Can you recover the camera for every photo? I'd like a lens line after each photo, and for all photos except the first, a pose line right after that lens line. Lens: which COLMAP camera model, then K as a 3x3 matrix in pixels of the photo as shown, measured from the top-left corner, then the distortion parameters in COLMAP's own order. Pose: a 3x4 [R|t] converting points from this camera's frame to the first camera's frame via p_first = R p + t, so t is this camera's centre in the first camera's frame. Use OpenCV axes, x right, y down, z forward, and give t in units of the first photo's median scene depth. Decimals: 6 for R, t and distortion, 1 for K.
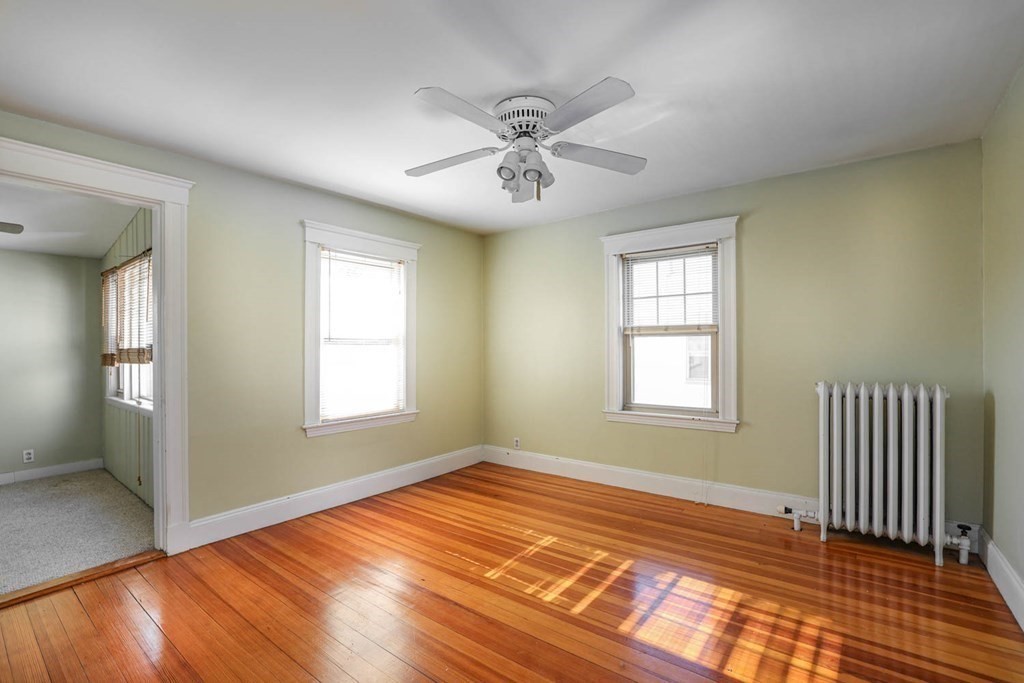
lens RADIAL K [[453.0, 0, 511.1], [0, 453.0, 346.3], [0, 0, 1]] dist [-0.020362, 0.003388]
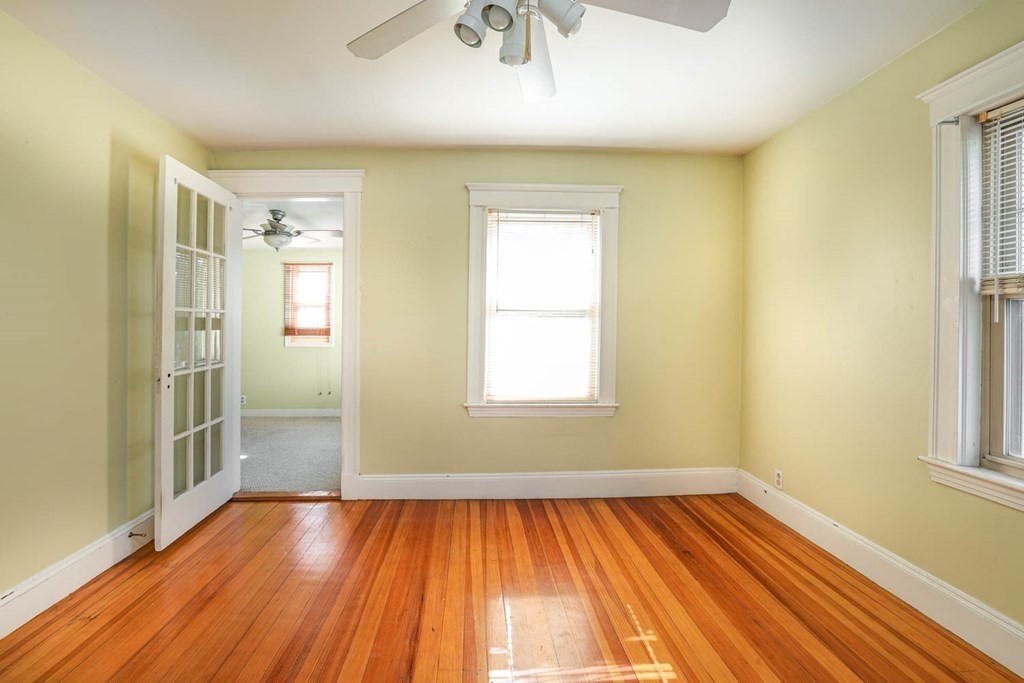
lens RADIAL K [[474.1, 0, 495.9], [0, 474.1, 322.3], [0, 0, 1]] dist [-0.024580, 0.002693]
pose [[0.654113, 0.010161, -0.756329, 0.292896], [-0.005136, 0.999946, 0.008992, -0.001749], [0.756380, -0.001998, 0.654130, 0.363292]]
